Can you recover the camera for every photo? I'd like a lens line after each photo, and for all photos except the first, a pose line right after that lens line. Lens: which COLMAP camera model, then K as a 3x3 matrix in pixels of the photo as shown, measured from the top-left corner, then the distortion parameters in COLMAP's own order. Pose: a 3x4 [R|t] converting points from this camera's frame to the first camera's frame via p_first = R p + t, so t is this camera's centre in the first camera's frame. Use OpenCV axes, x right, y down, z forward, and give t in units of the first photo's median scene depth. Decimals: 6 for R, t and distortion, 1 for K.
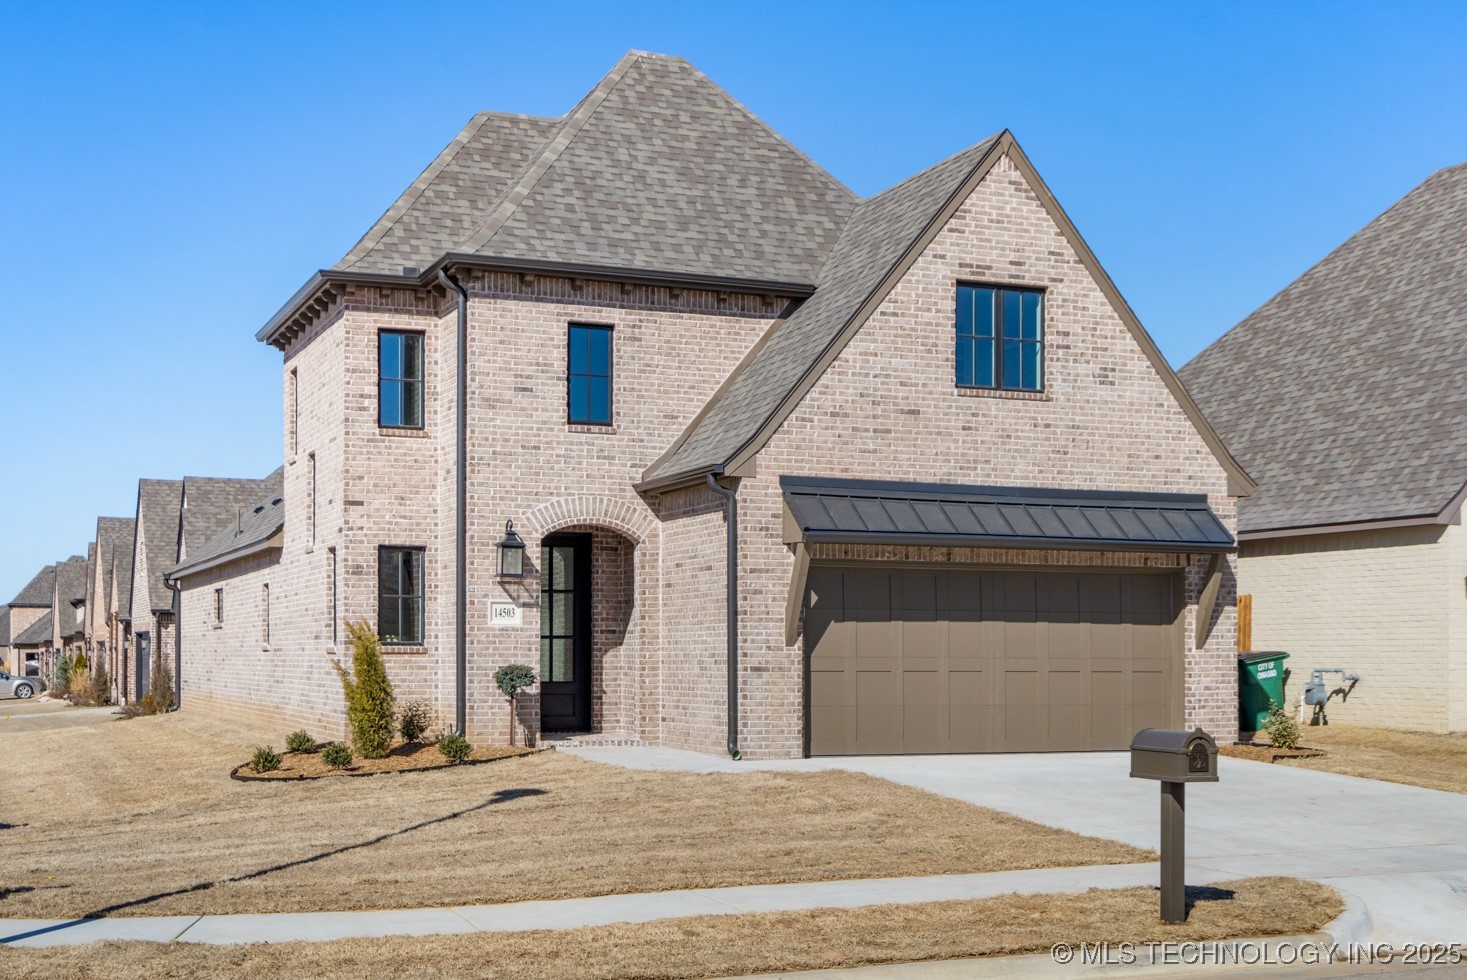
lens RADIAL K [[1881.2, 0, 733.0], [0, 1881.2, 613.0], [0, 0, 1]] dist [-0.000526, -0.051388]
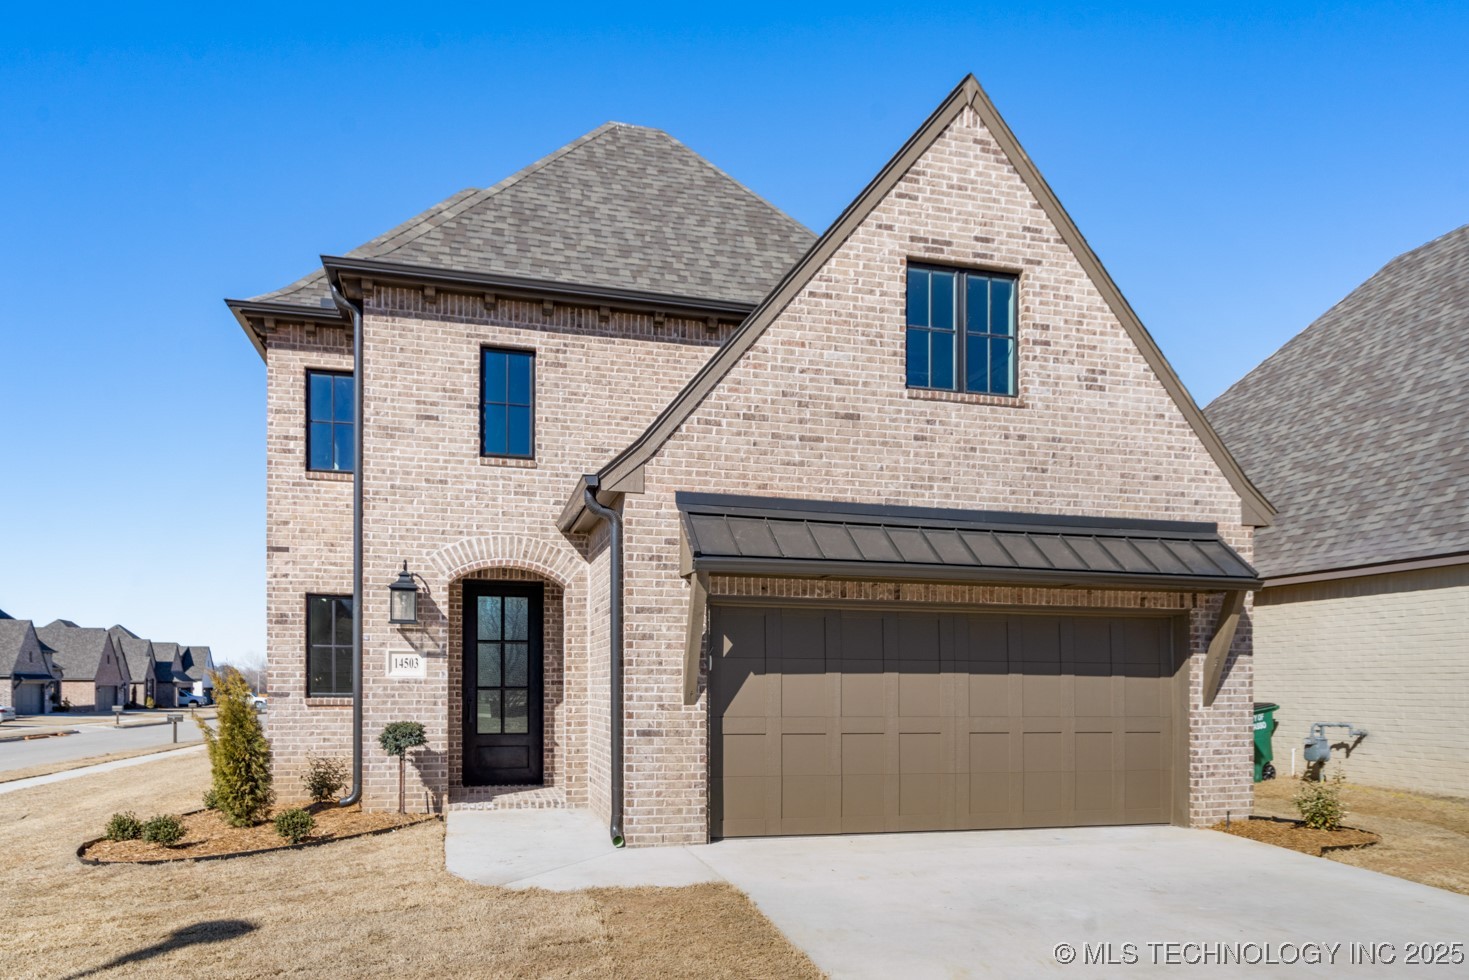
lens RADIAL K [[959.0, 0, 736.4], [0, 959.0, 665.5], [0, 0, 1]] dist [0.001514, 0.003851]
pose [[0.991428, -0.000032, -0.130655, 0.094509], [0.000097, 1.000000, 0.000495, 0.000763], [0.130655, -0.000504, 0.991428, 0.545494]]
